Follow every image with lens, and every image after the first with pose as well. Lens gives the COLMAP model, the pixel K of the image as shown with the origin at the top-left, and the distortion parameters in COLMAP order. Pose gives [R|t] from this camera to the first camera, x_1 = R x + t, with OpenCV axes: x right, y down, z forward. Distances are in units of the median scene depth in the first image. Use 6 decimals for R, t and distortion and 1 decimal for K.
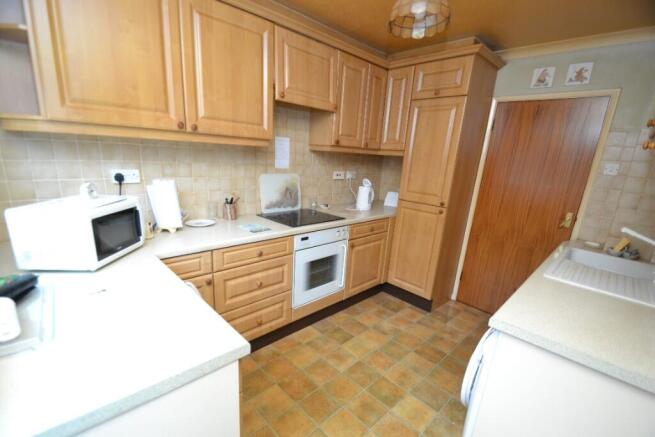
lens RADIAL K [[287.4, 0, 324.6], [0, 287.4, 232.5], [0, 0, 1]] dist [0.000758, -0.013086]
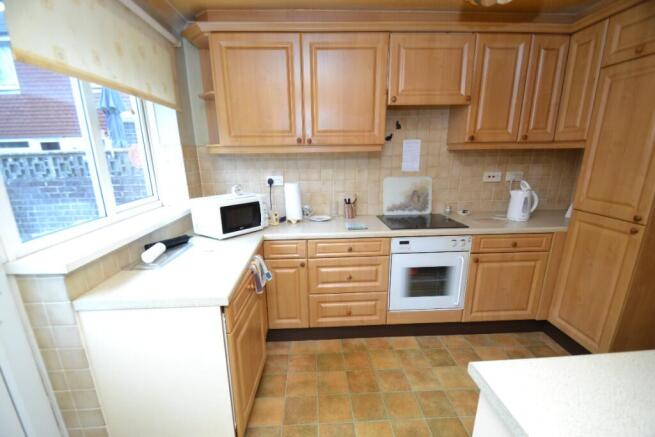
lens RADIAL K [[287.4, 0, 324.6], [0, 287.4, 232.5], [0, 0, 1]] dist [0.000758, -0.013086]
pose [[0.750839, 0.102869, -0.652426, 0.323905], [-0.114736, 0.993093, 0.024540, -0.004570], [0.650444, 0.056432, 0.757455, 0.079220]]
